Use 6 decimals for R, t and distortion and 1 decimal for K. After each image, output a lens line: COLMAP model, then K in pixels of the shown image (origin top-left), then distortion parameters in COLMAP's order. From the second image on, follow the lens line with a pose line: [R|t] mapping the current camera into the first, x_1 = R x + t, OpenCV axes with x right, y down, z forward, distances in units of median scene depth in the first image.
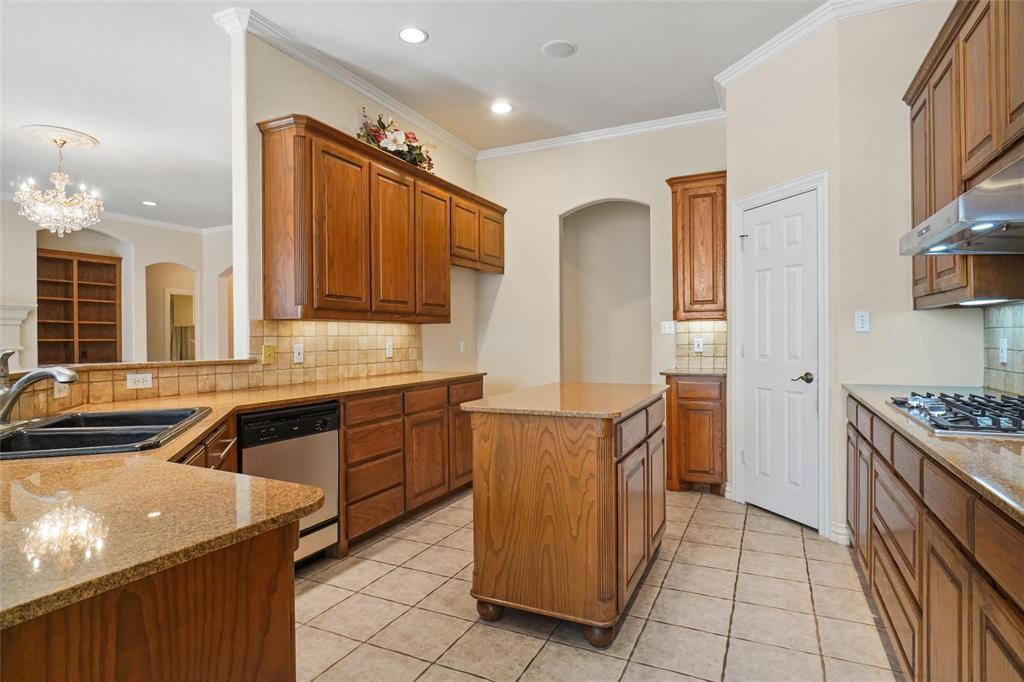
lens RADIAL K [[541.8, 0, 516.7], [0, 541.8, 343.9], [0, 0, 1]] dist [-0.031489, 0.001707]
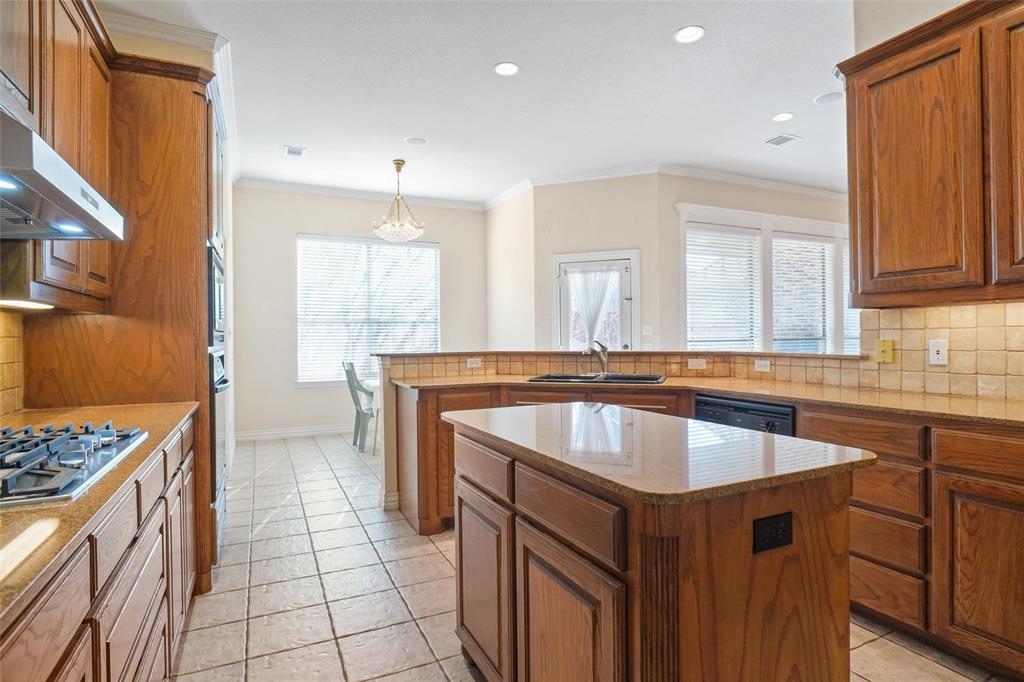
lens RADIAL K [[541.8, 0, 511.7], [0, 541.8, 340.9], [0, 0, 1]] dist [-0.031489, 0.001707]
pose [[-0.620925, 0.019883, -0.783618, 0.653492], [0.006877, 0.999778, 0.019919, -0.019562], [0.783840, 0.006980, -0.620924, 1.277283]]
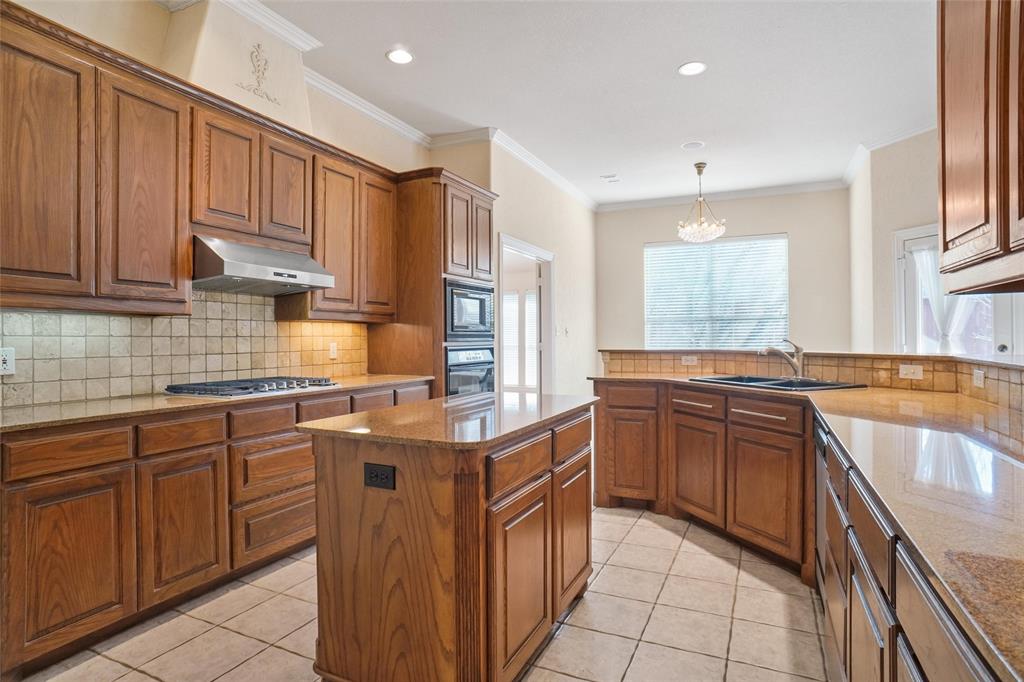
lens RADIAL K [[541.8, 0, 510.4], [0, 541.8, 335.6], [0, 0, 1]] dist [-0.031489, 0.001707]
pose [[-0.999833, 0.017230, -0.006135, 0.062566], [0.017192, 0.999833, 0.006124, -0.018494], [0.006239, 0.006017, -0.999962, 1.776642]]
